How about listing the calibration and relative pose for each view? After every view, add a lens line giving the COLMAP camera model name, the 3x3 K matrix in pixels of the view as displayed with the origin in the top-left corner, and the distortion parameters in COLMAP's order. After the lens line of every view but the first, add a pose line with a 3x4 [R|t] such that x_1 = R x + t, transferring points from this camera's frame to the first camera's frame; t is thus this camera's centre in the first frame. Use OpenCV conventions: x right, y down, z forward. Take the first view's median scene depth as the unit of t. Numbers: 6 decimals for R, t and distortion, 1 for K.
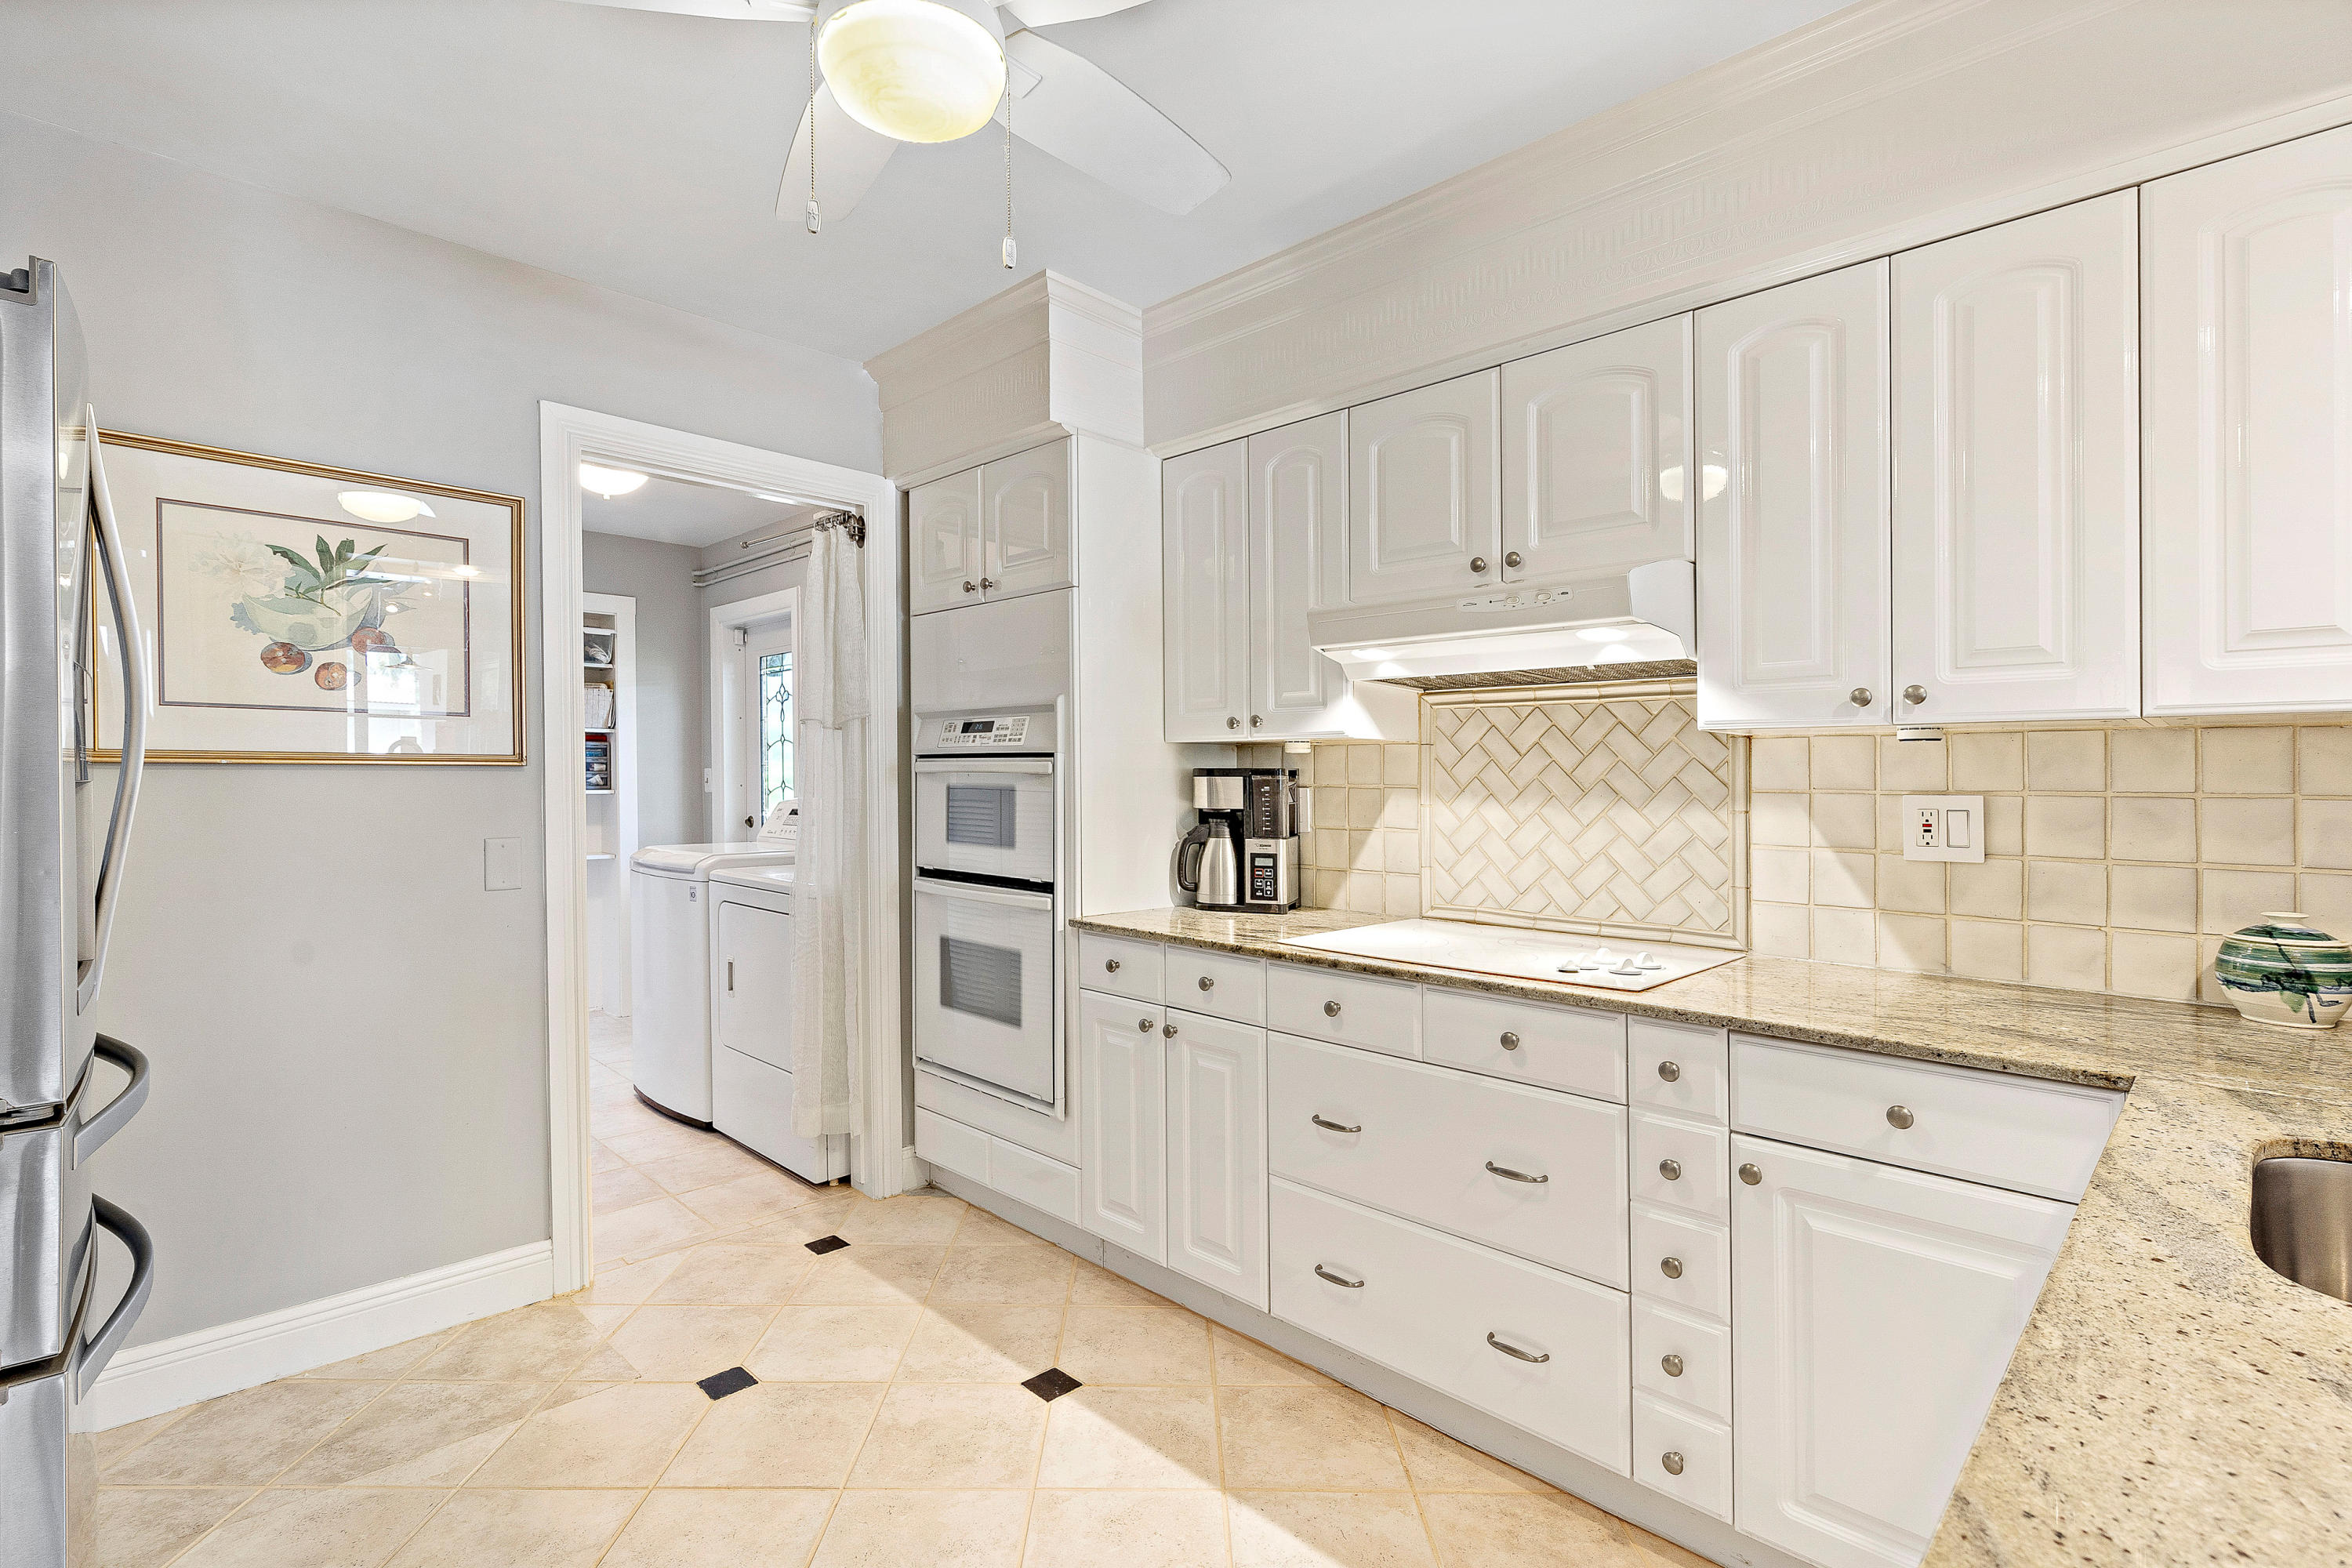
lens RADIAL K [[1082.4, 0, 1132.6], [0, 1082.4, 797.2], [0, 0, 1]] dist [0.008809, -0.000256]
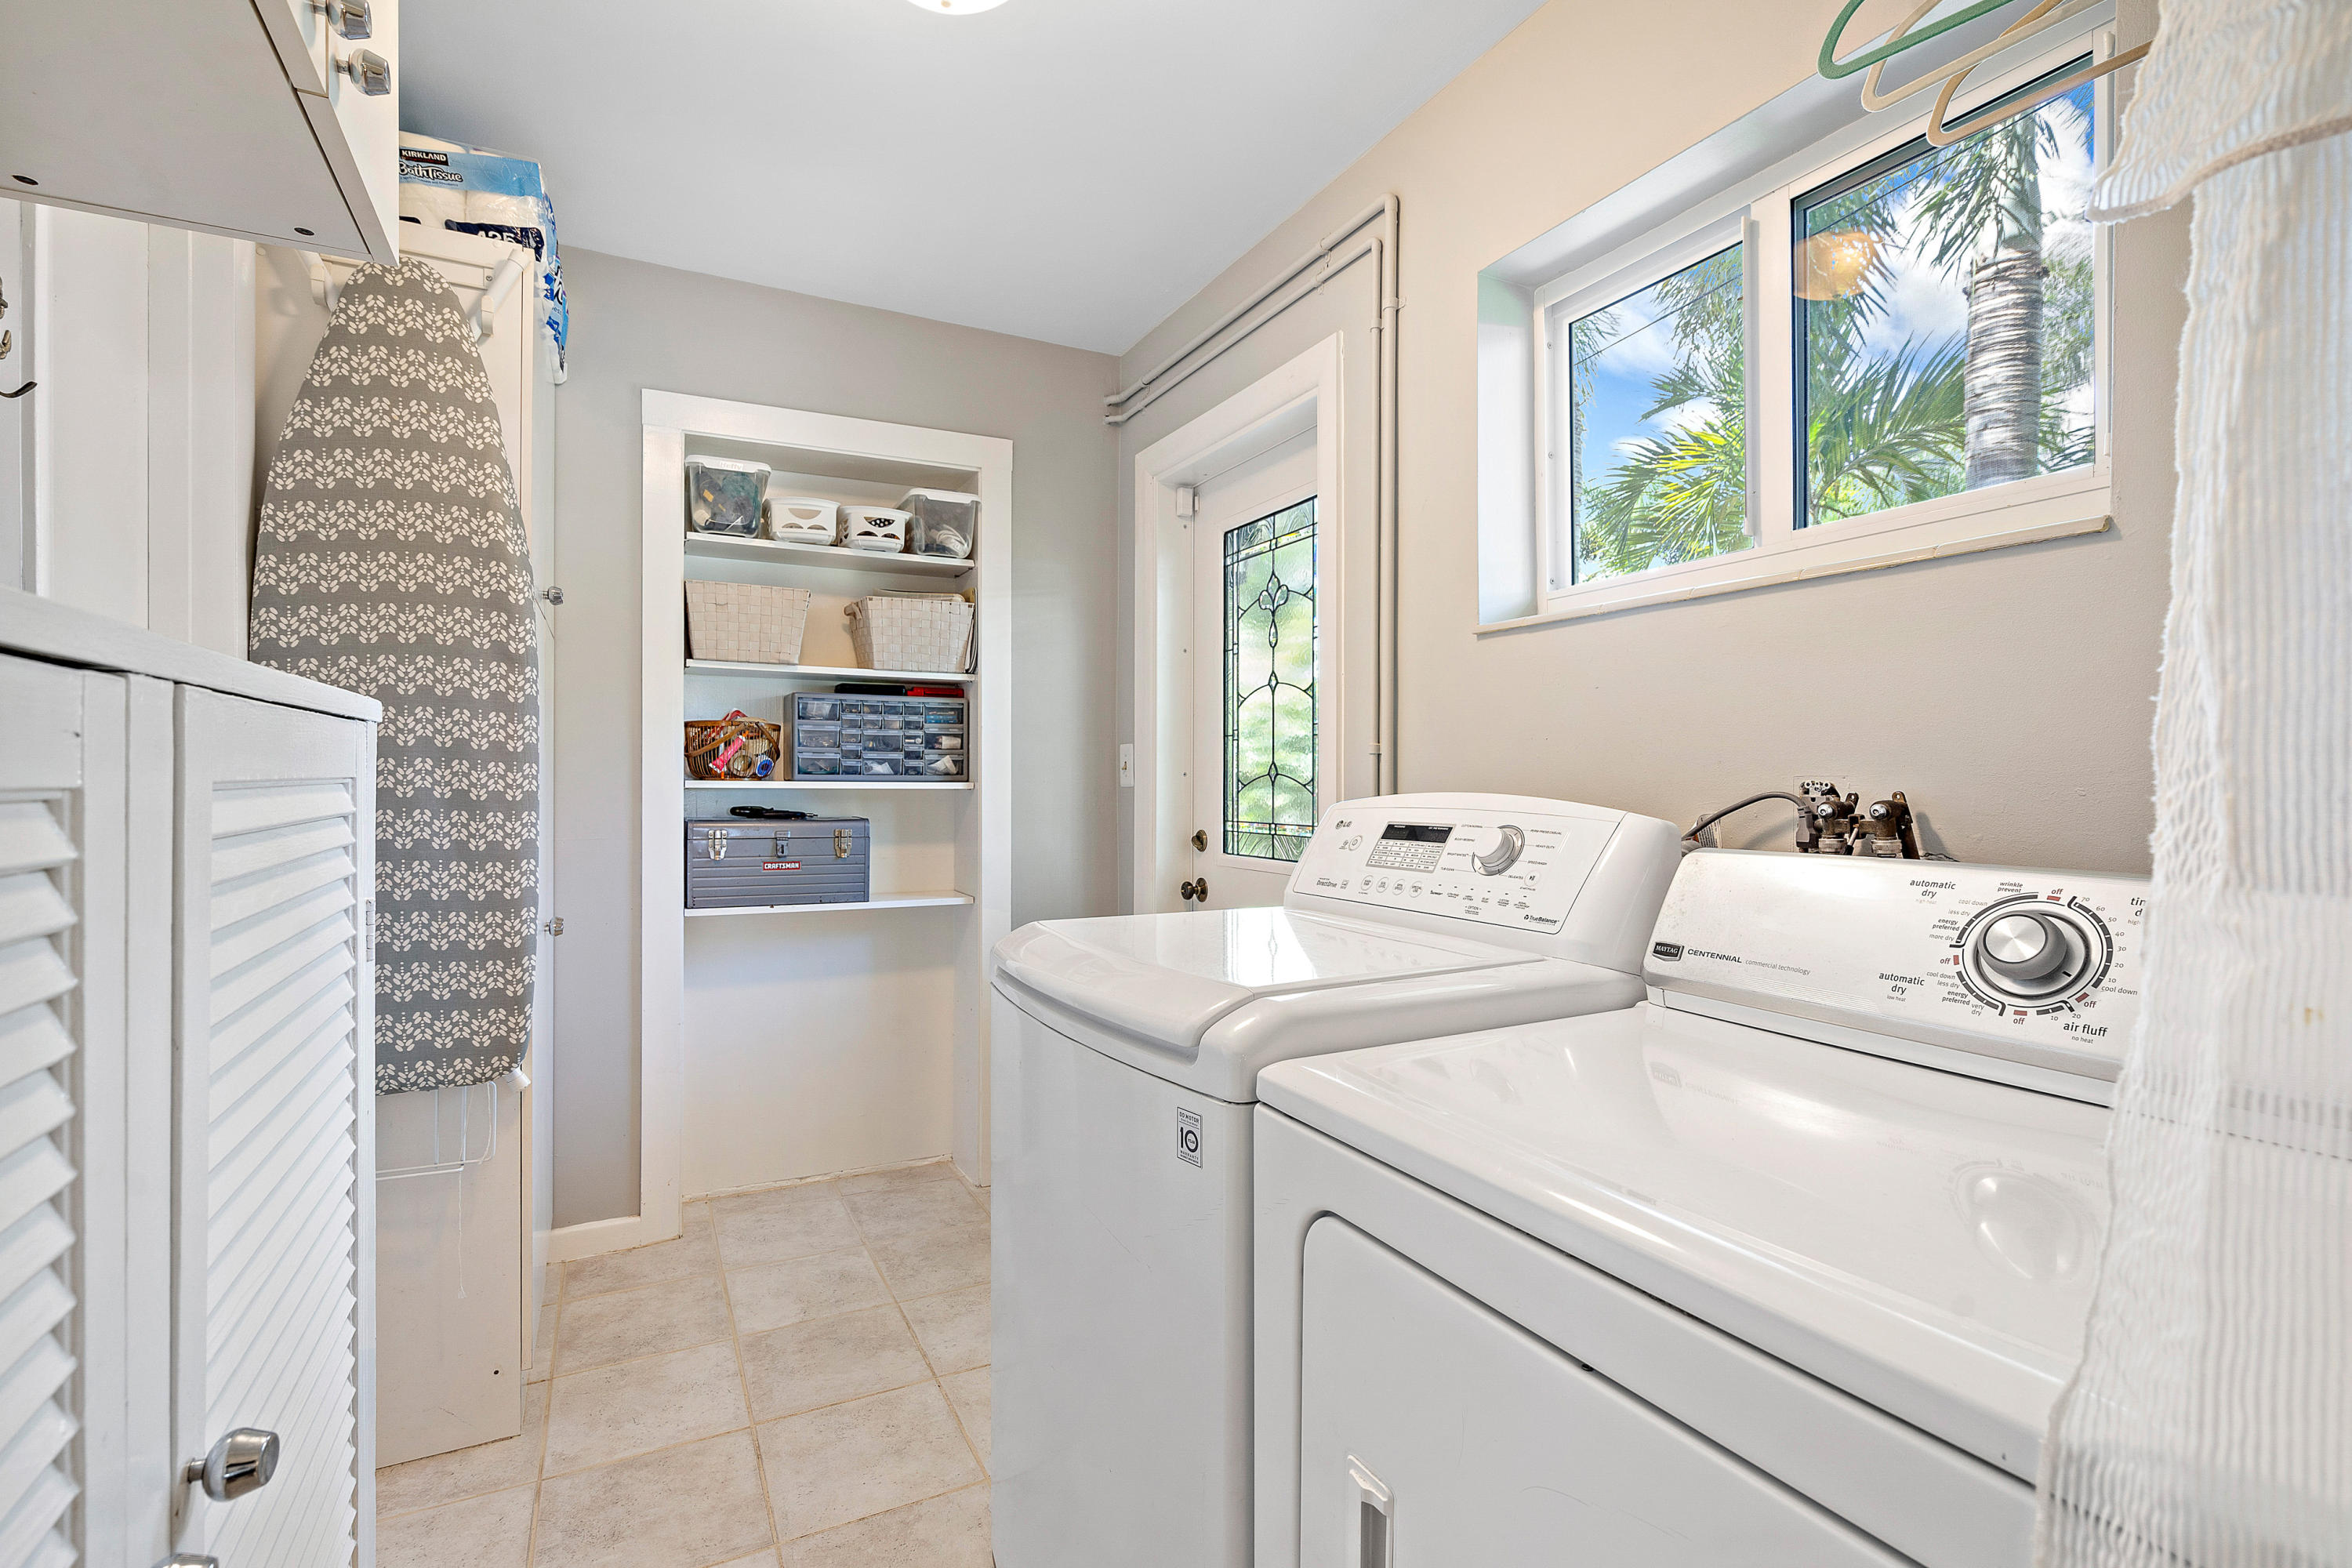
lens RADIAL K [[1082.4, 0, 1170.6], [0, 1082.4, 766.1], [0, 0, 1]] dist [0.008809, -0.000256]
pose [[0.961308, -0.001935, -0.275470, -0.225380], [-0.004880, 0.999699, -0.024052, -0.002049], [0.275434, 0.024466, 0.961009, 0.488260]]
